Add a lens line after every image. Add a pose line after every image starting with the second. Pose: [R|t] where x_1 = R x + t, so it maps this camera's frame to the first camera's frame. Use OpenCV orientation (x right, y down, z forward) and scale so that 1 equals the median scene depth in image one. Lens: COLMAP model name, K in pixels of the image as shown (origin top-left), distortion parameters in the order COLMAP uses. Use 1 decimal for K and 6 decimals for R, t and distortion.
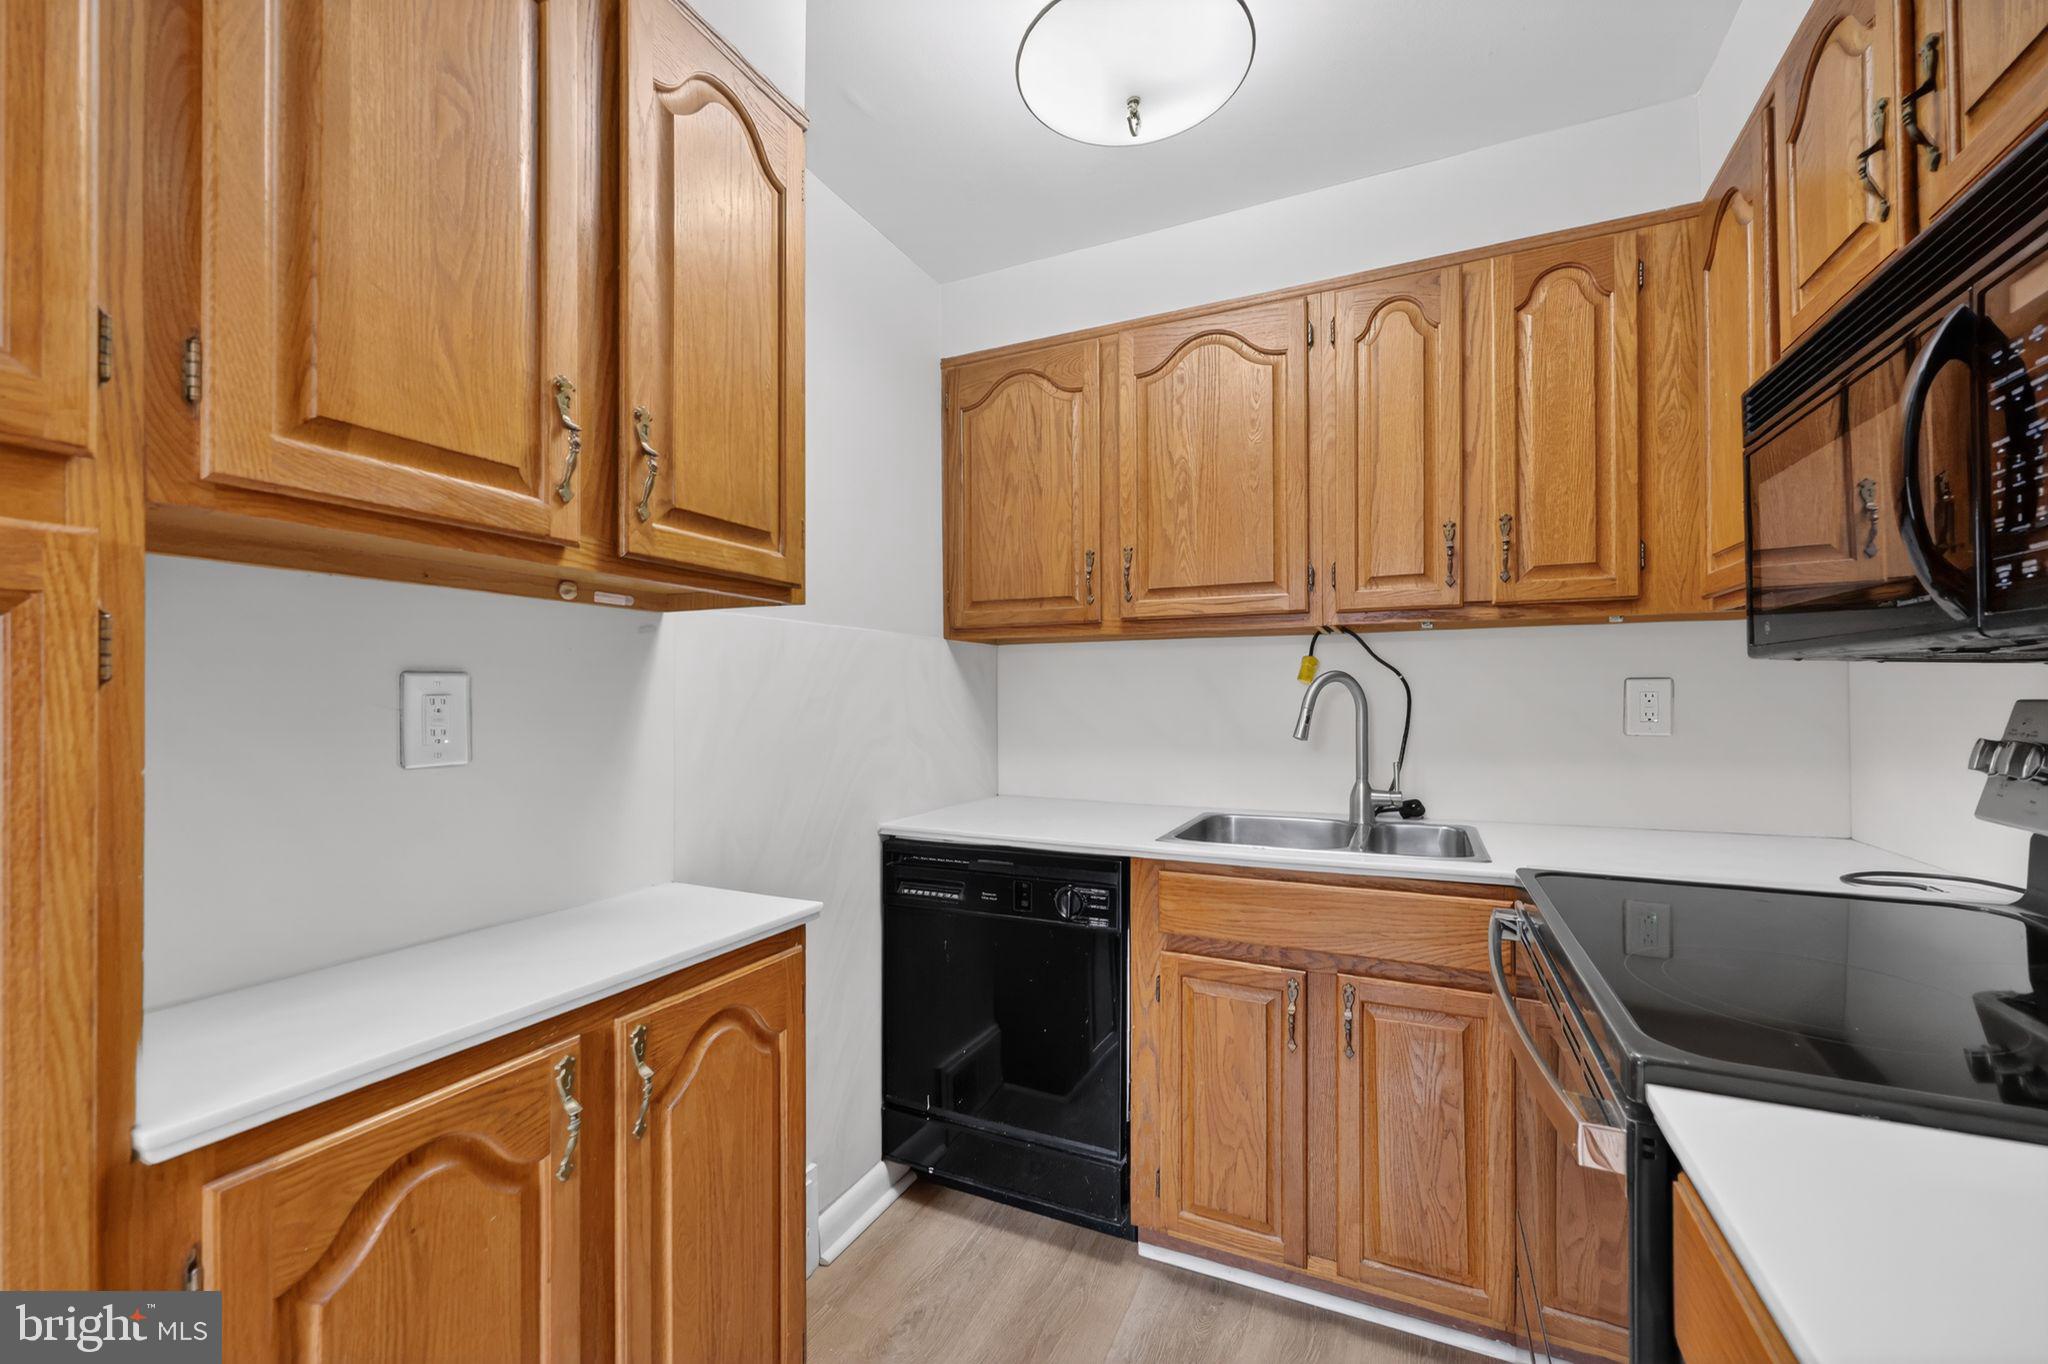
lens RADIAL K [[824.5, 0, 1019.9], [0, 824.5, 695.1], [0, 0, 1]] dist [-0.002756, -0.000254]
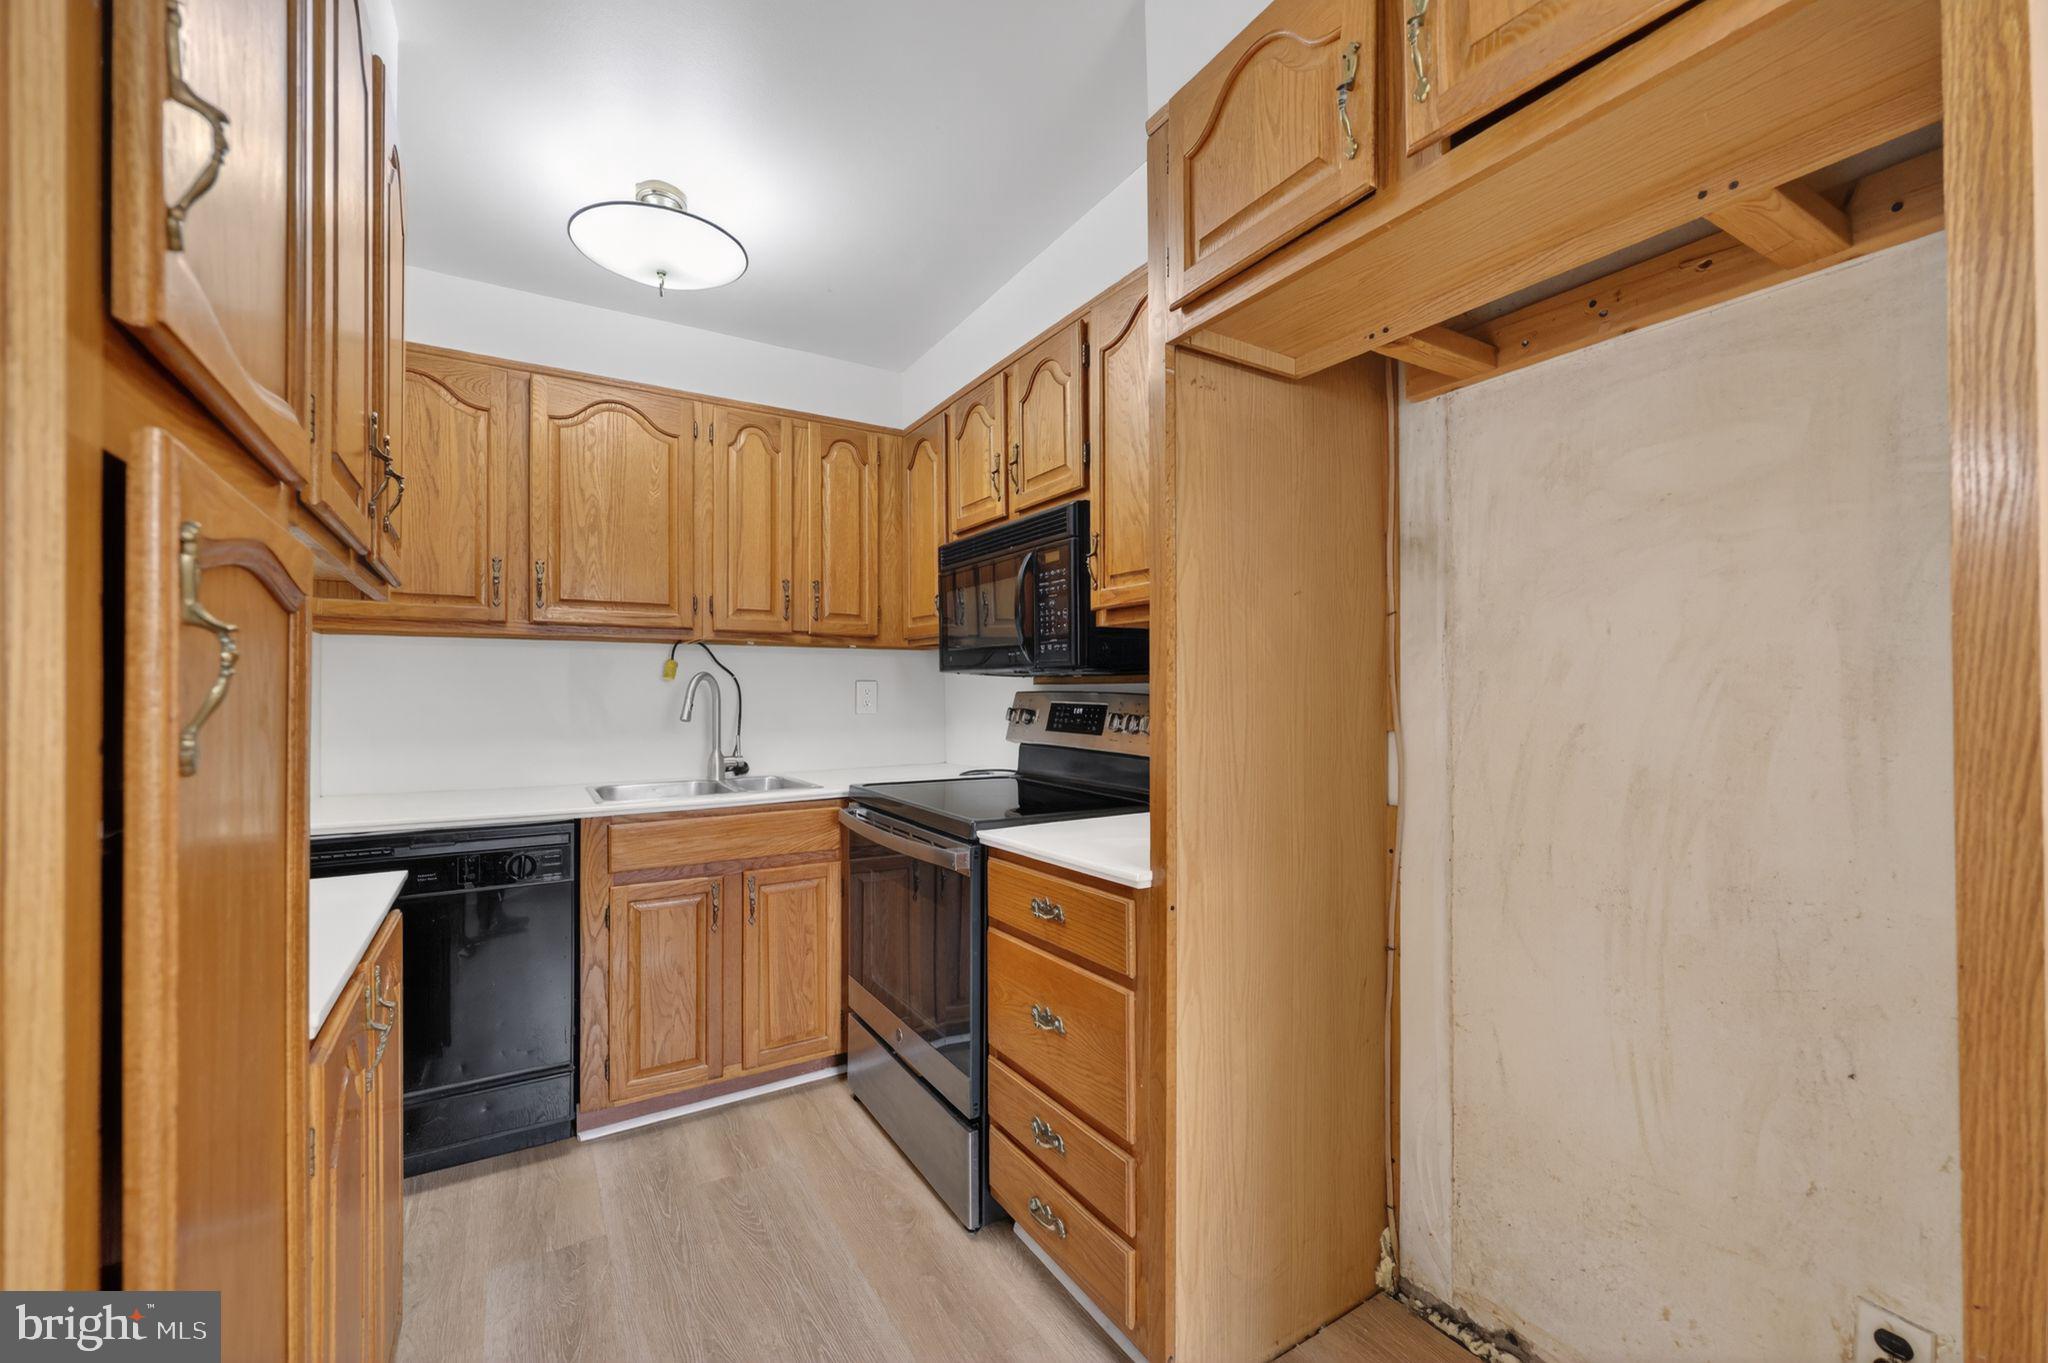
lens RADIAL K [[824.5, 0, 1022.0], [0, 824.5, 691.0], [0, 0, 1]] dist [-0.002756, -0.000254]
pose [[0.541759, 0.004072, 0.840524, -0.557847], [-0.001198, 0.999991, -0.004073, 0.008894], [-0.840533, 0.001199, 0.541759, -0.233696]]
